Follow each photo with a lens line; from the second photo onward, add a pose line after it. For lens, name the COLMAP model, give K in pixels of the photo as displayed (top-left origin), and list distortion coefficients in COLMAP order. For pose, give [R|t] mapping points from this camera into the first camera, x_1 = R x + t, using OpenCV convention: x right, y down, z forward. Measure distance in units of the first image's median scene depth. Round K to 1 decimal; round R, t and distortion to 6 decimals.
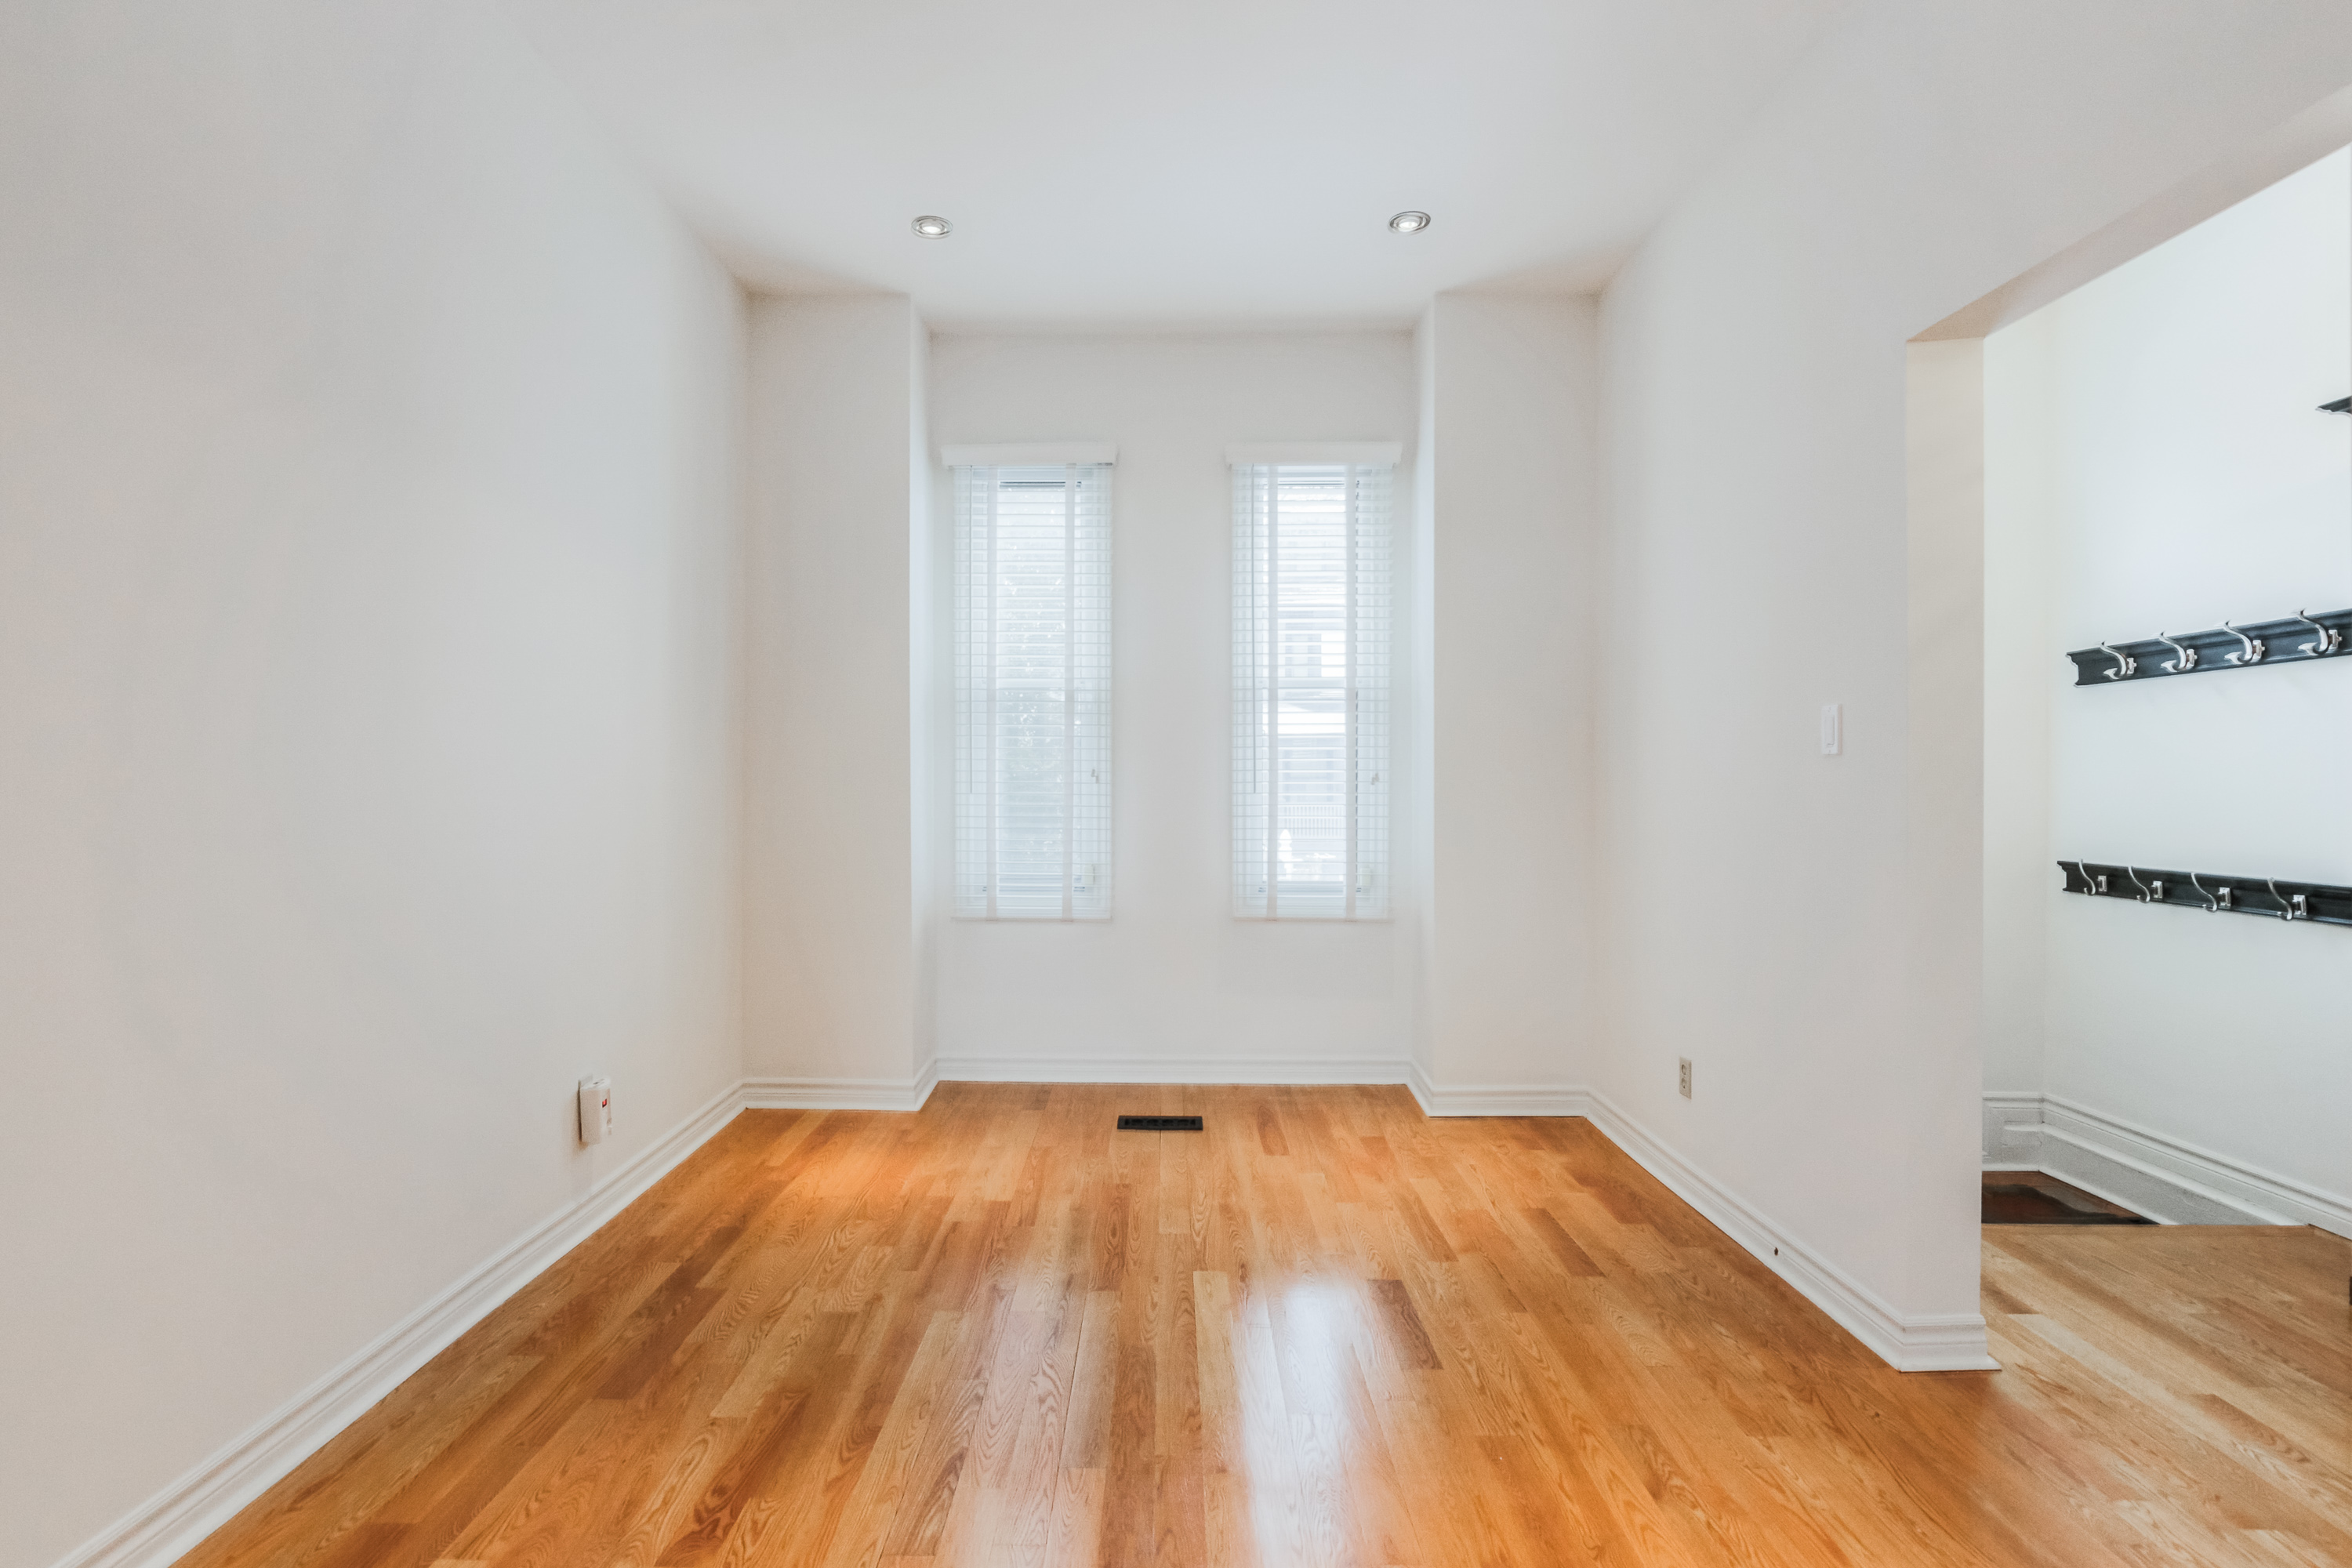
lens RADIAL K [[1152.9, 0, 1155.6], [0, 1152.9, 802.2], [0, 0, 1]] dist [-0.016443, -0.000316]
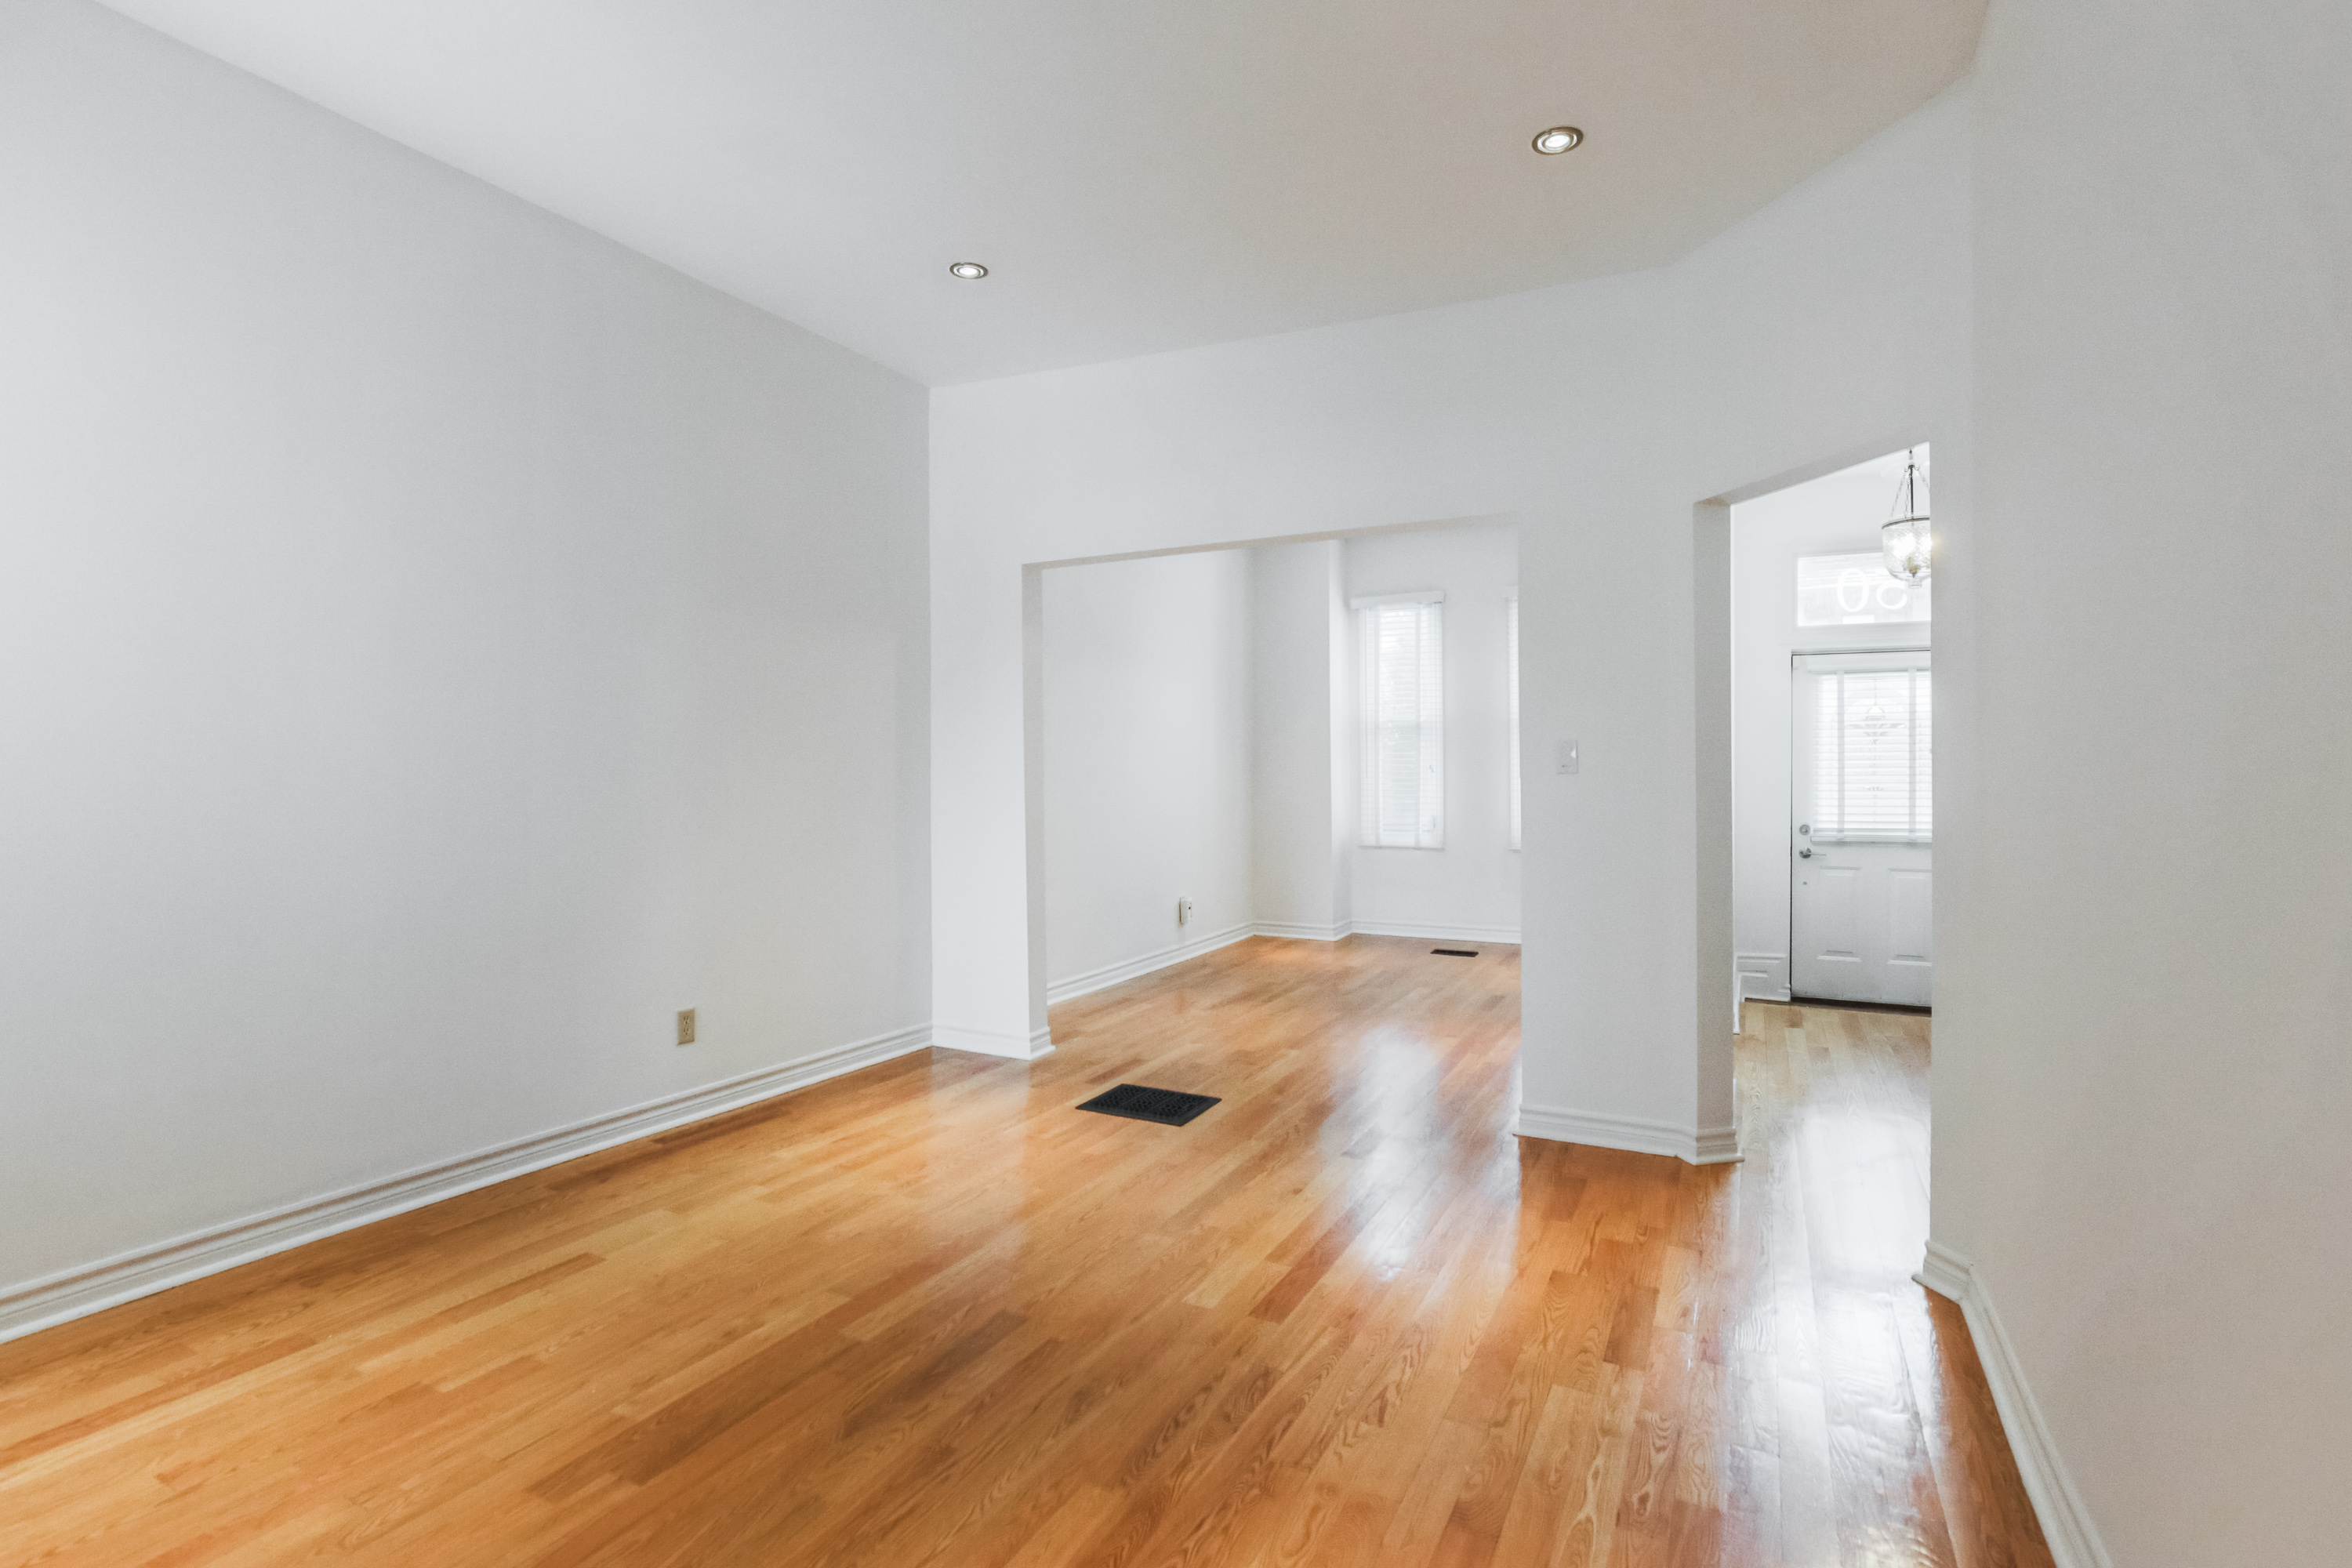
lens RADIAL K [[1152.9, 0, 1180.9], [0, 1152.9, 776.7], [0, 0, 1]] dist [-0.016443, -0.000316]
pose [[0.899714, -0.001819, -0.436477, 0.399347], [-0.006063, 0.999843, -0.016666, 0.021707], [0.436438, 0.017641, 0.899561, -0.850734]]
